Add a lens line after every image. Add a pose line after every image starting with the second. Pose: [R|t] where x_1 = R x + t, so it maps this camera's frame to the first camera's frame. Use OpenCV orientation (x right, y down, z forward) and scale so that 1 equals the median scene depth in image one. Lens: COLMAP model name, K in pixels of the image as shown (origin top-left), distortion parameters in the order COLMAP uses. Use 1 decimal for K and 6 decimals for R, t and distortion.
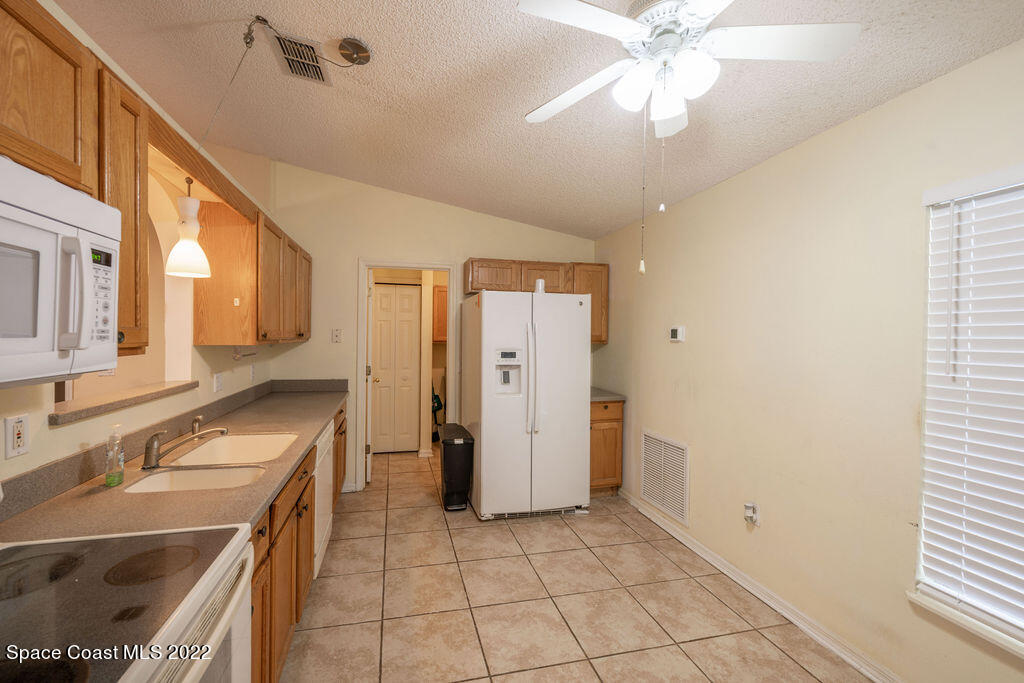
lens RADIAL K [[407.1, 0, 502.4], [0, 407.1, 335.0], [0, 0, 1]] dist [-0.000300, 0.000168]
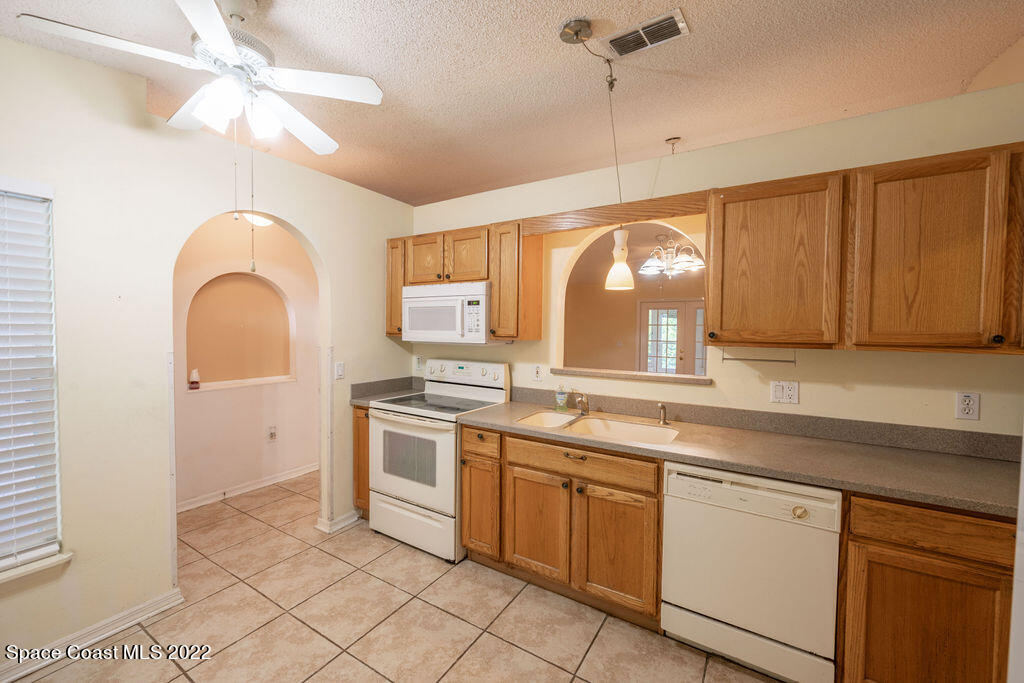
lens RADIAL K [[407.1, 0, 507.6], [0, 407.1, 340.2], [0, 0, 1]] dist [-0.000300, 0.000168]
pose [[-0.716526, 0.000426, -0.697561, 0.810265], [-0.024708, 0.999357, 0.025990, -0.008329], [0.697123, 0.035858, -0.716054, 3.079347]]
